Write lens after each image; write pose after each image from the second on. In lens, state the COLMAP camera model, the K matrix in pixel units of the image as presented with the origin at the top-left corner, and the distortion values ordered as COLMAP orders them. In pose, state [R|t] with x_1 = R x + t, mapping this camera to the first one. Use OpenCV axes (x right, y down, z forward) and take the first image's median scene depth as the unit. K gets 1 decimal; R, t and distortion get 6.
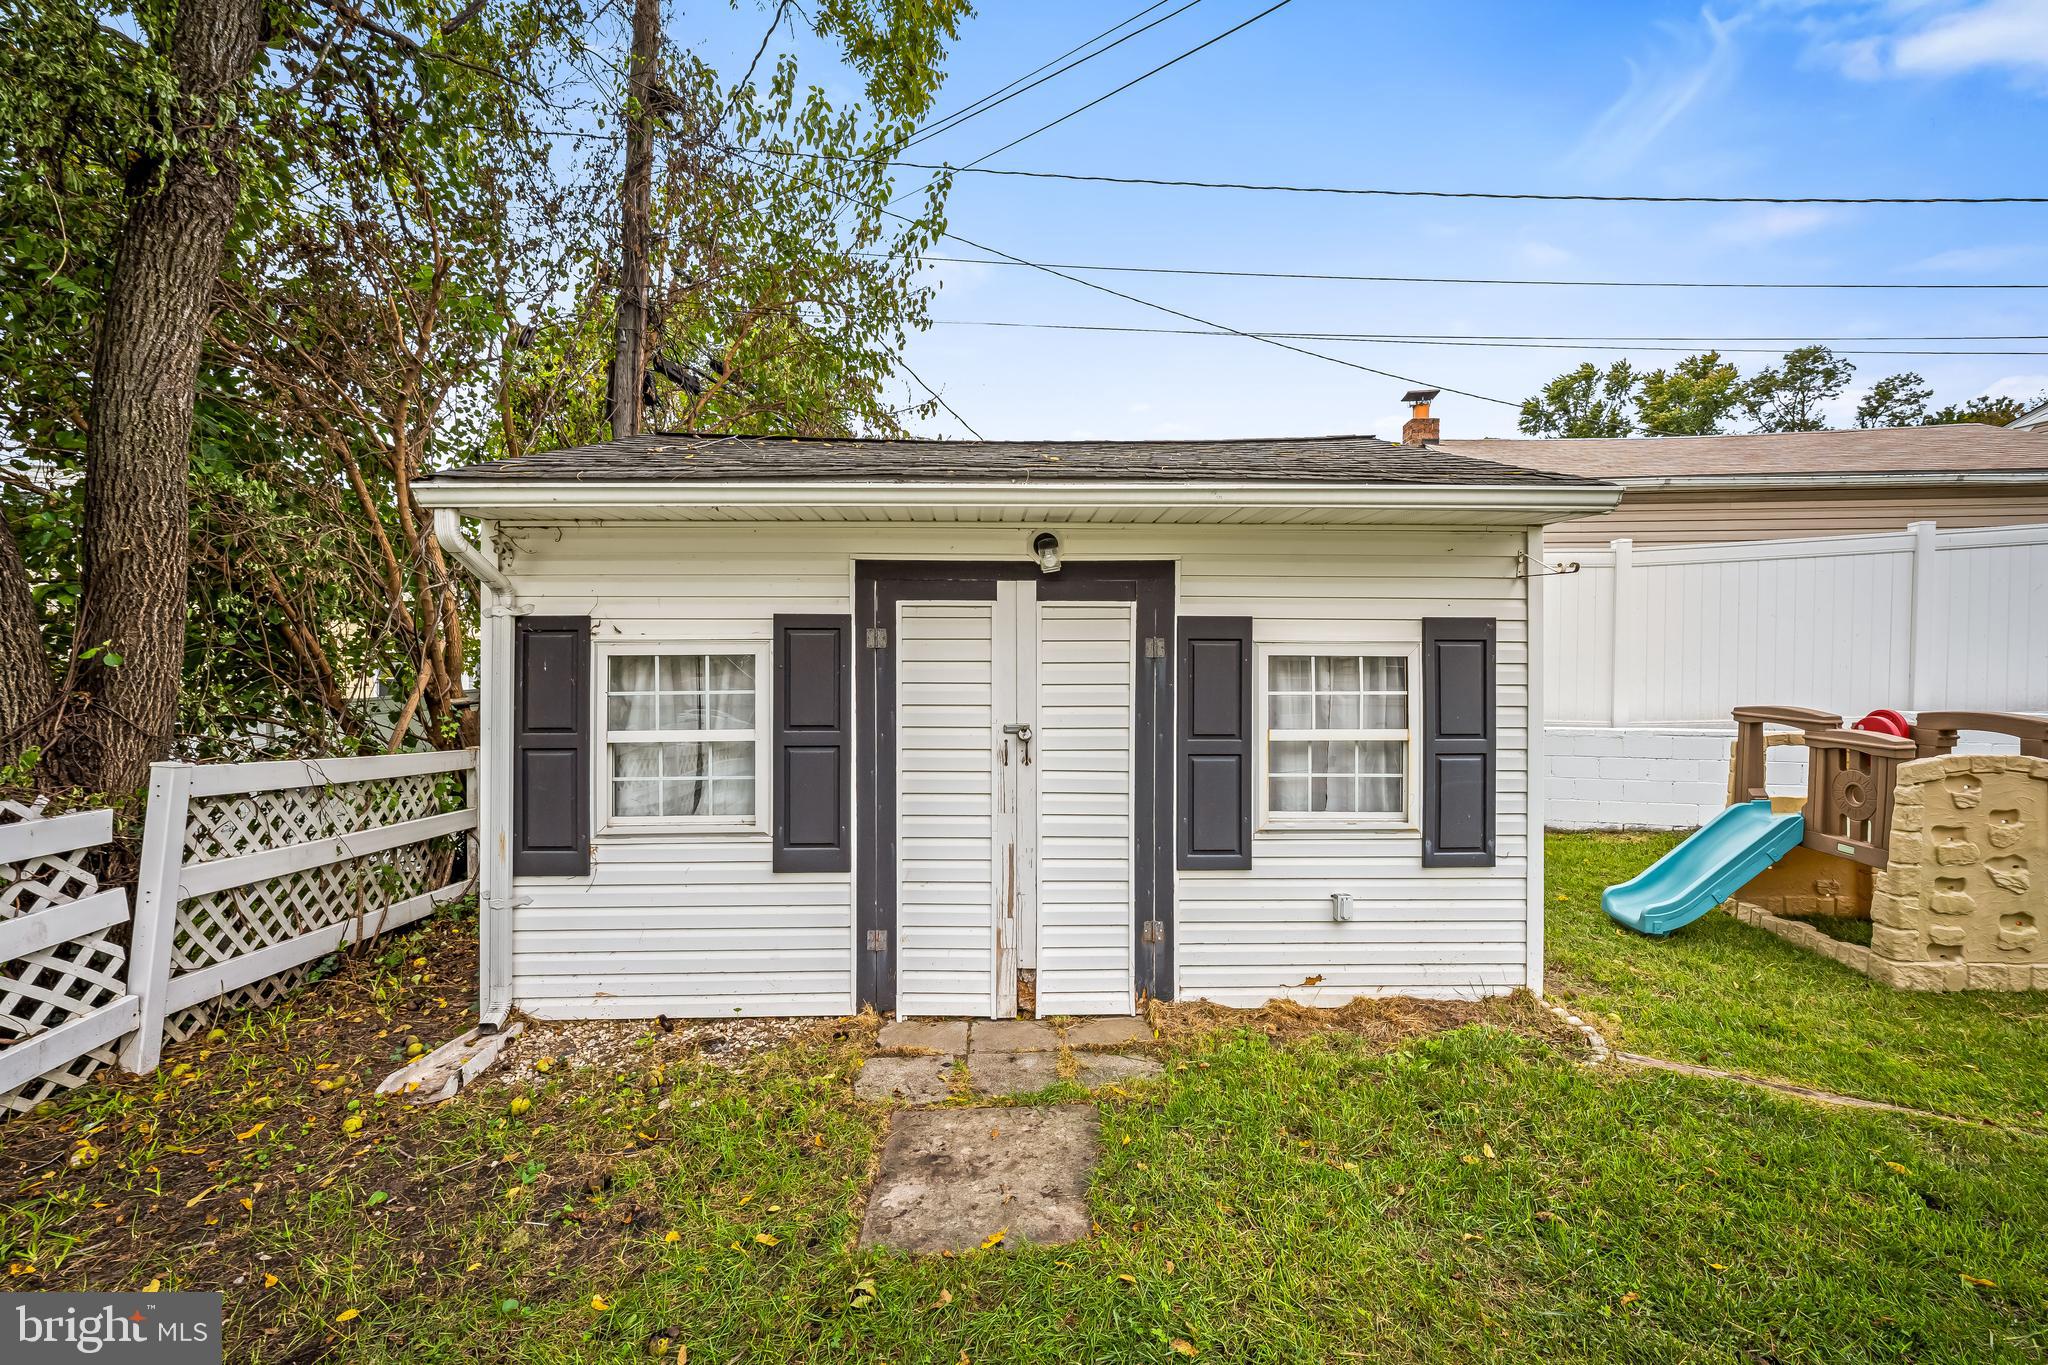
lens RADIAL K [[834.5, 0, 1019.9], [0, 834.5, 669.9], [0, 0, 1]] dist [-0.007511, 0.000545]
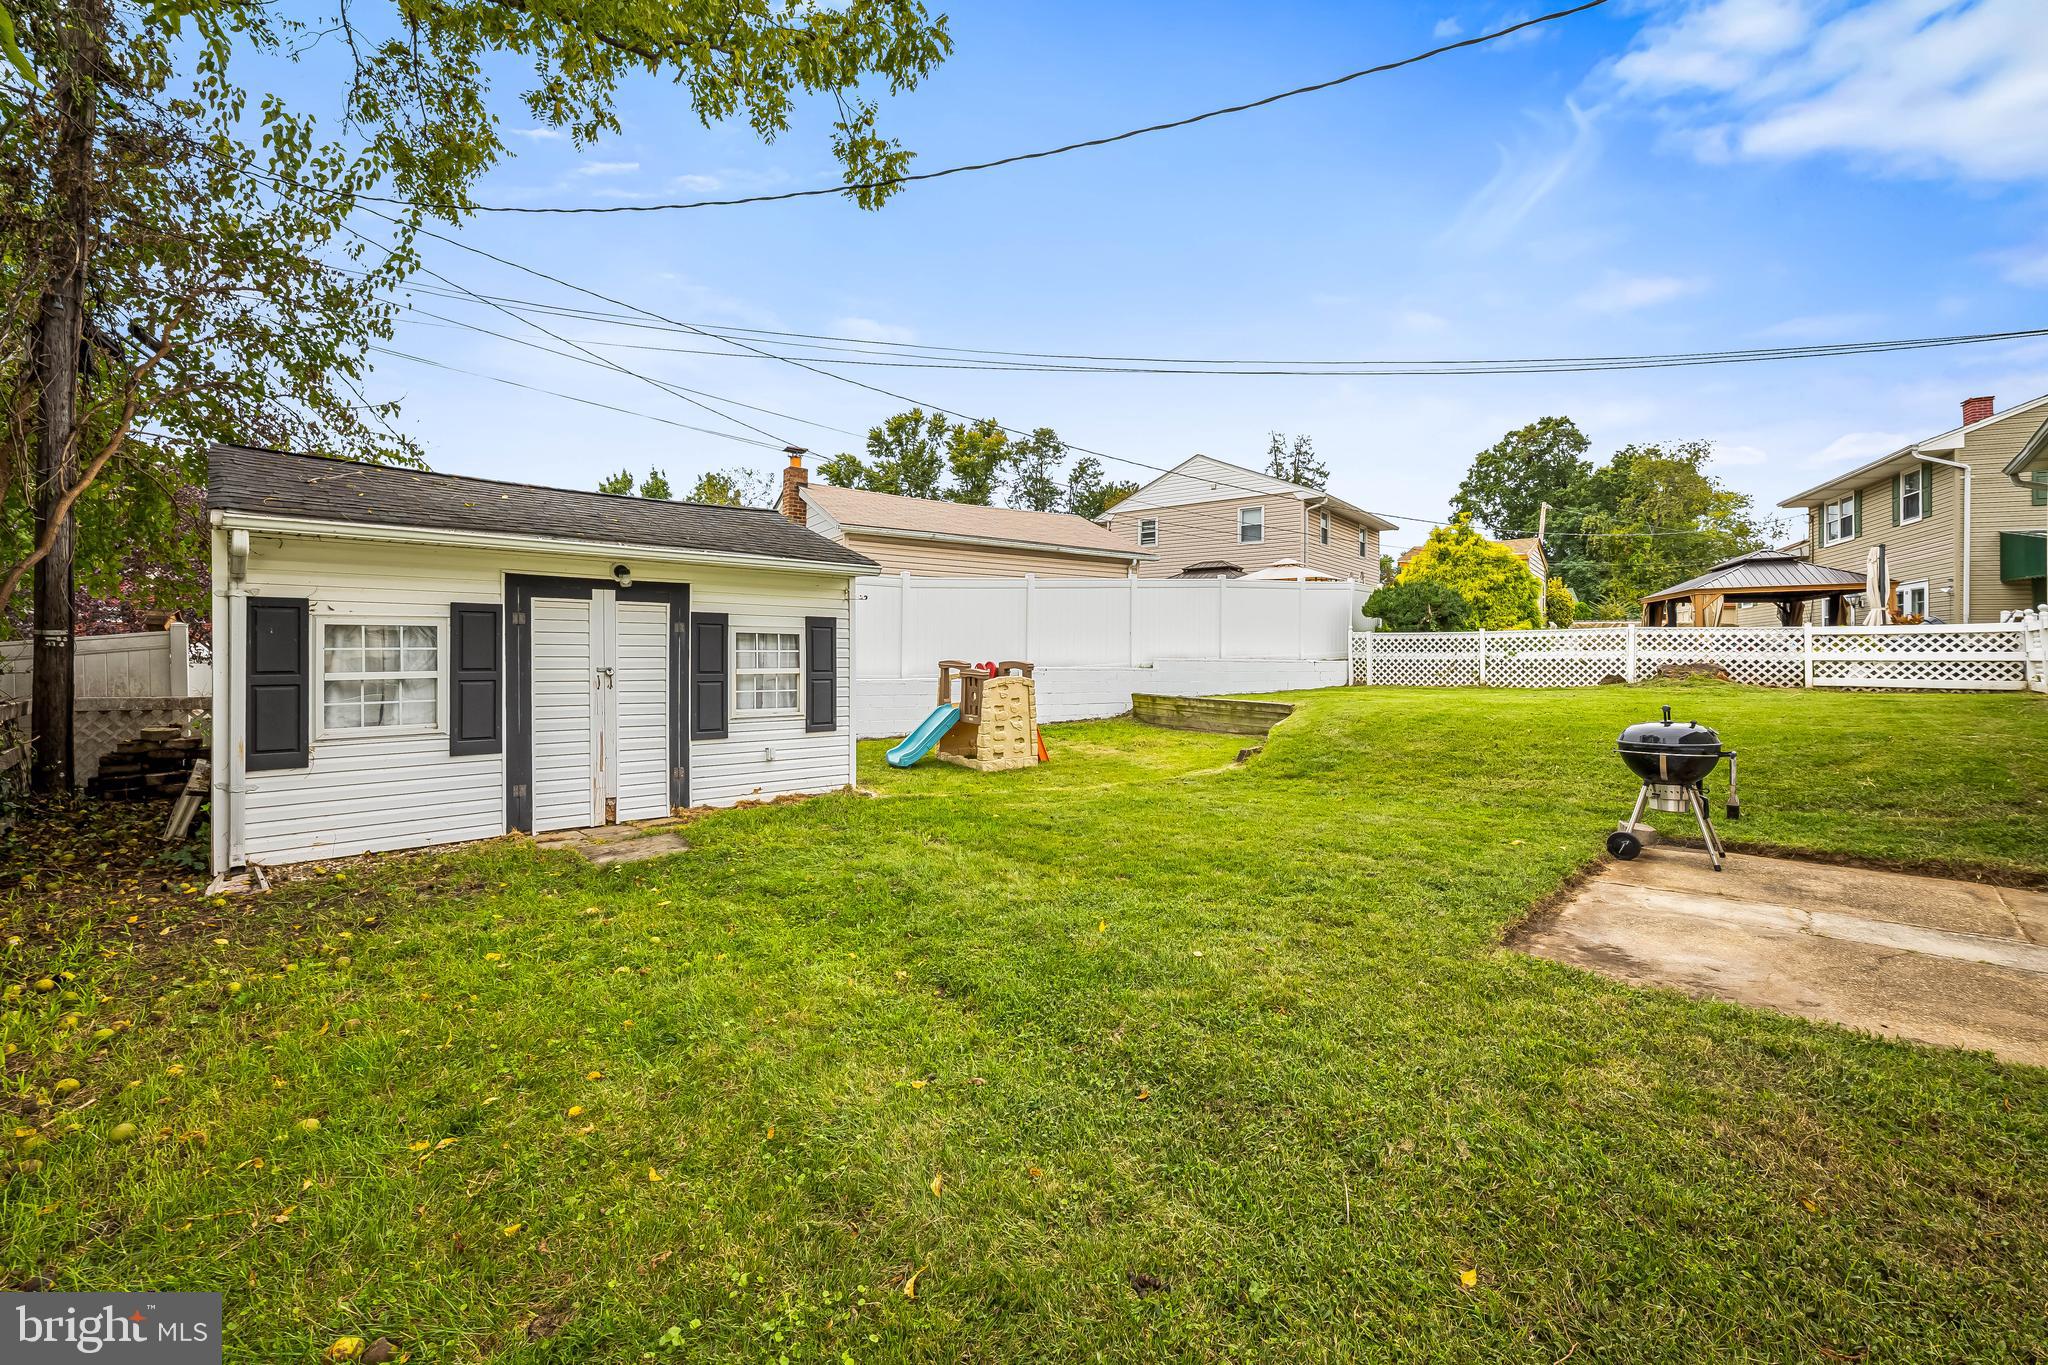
lens RADIAL K [[834.5, 0, 1021.0], [0, 834.5, 669.4], [0, 0, 1]] dist [-0.007511, 0.000545]
pose [[0.751876, -0.010431, 0.659221, -0.521272], [-0.001042, 0.999855, 0.017009, 0.037248], [-0.659303, -0.013476, 0.751756, -0.991909]]
